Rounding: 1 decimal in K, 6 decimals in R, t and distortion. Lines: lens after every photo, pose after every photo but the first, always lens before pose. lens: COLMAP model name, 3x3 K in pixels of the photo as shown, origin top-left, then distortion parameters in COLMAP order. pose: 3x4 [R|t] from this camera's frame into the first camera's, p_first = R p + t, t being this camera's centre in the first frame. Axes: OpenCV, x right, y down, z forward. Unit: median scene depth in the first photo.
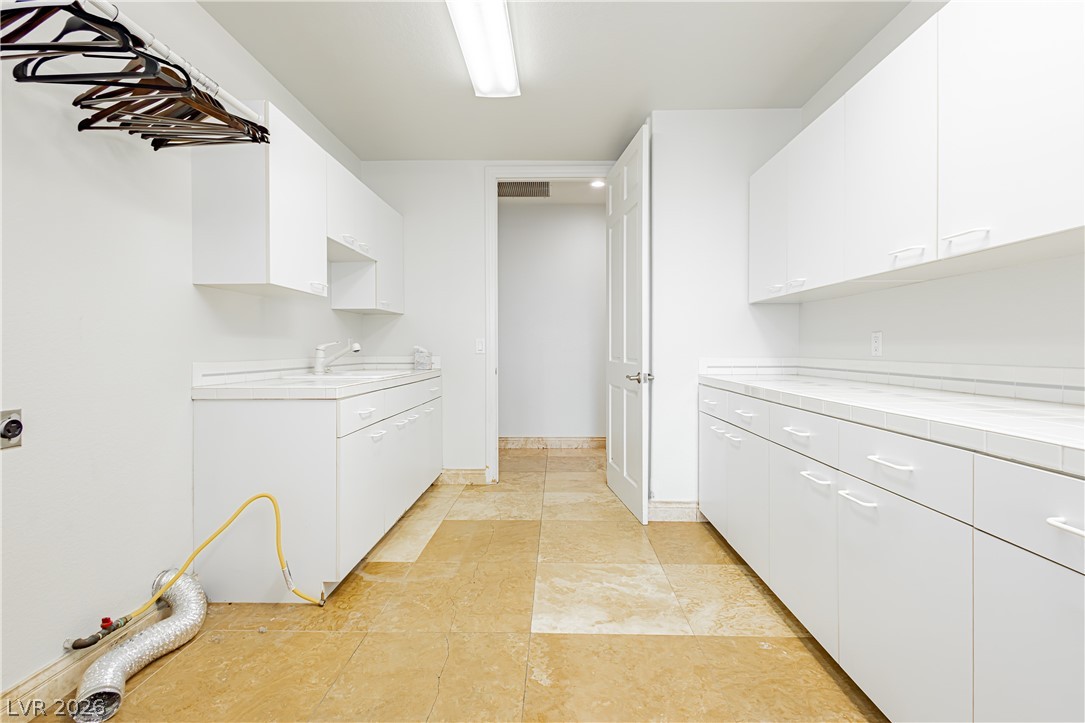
lens RADIAL K [[501.0, 0, 542.5], [0, 501.0, 361.5], [0, 0, 1]] dist [0.004061, 0.000325]
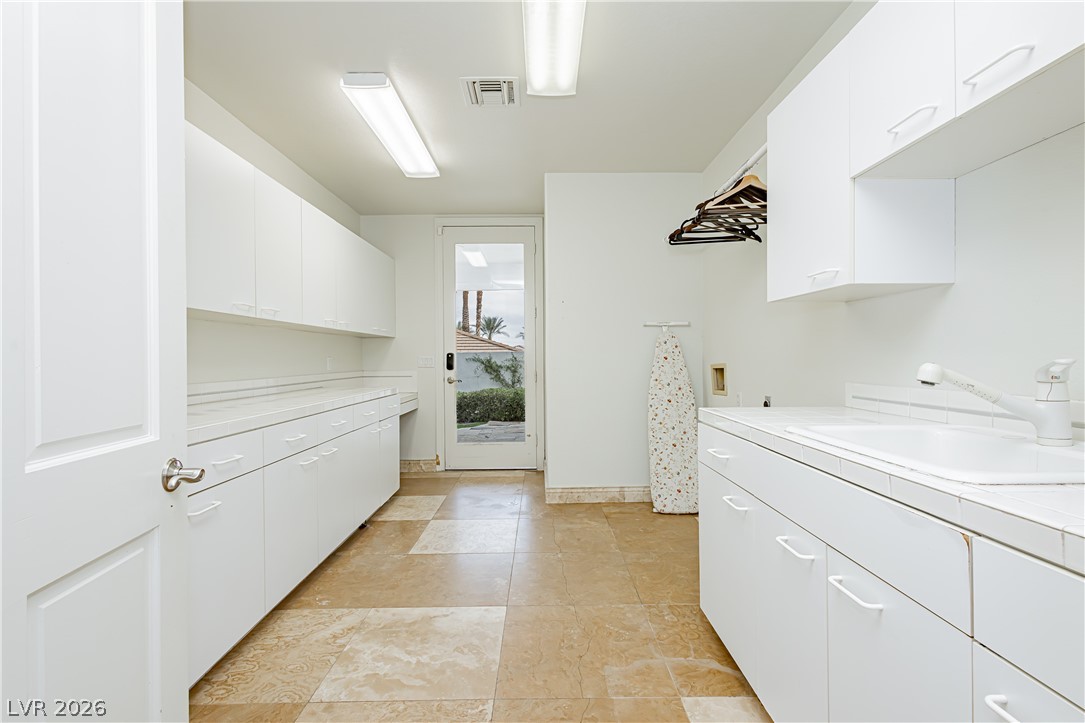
lens RADIAL K [[501.0, 0, 542.5], [0, 501.0, 361.5], [0, 0, 1]] dist [0.004061, 0.000325]
pose [[-0.999360, 0.011876, -0.033751, -0.066684], [0.010734, 0.999371, 0.033796, -0.076355], [0.034131, 0.033412, -0.998859, 1.922601]]
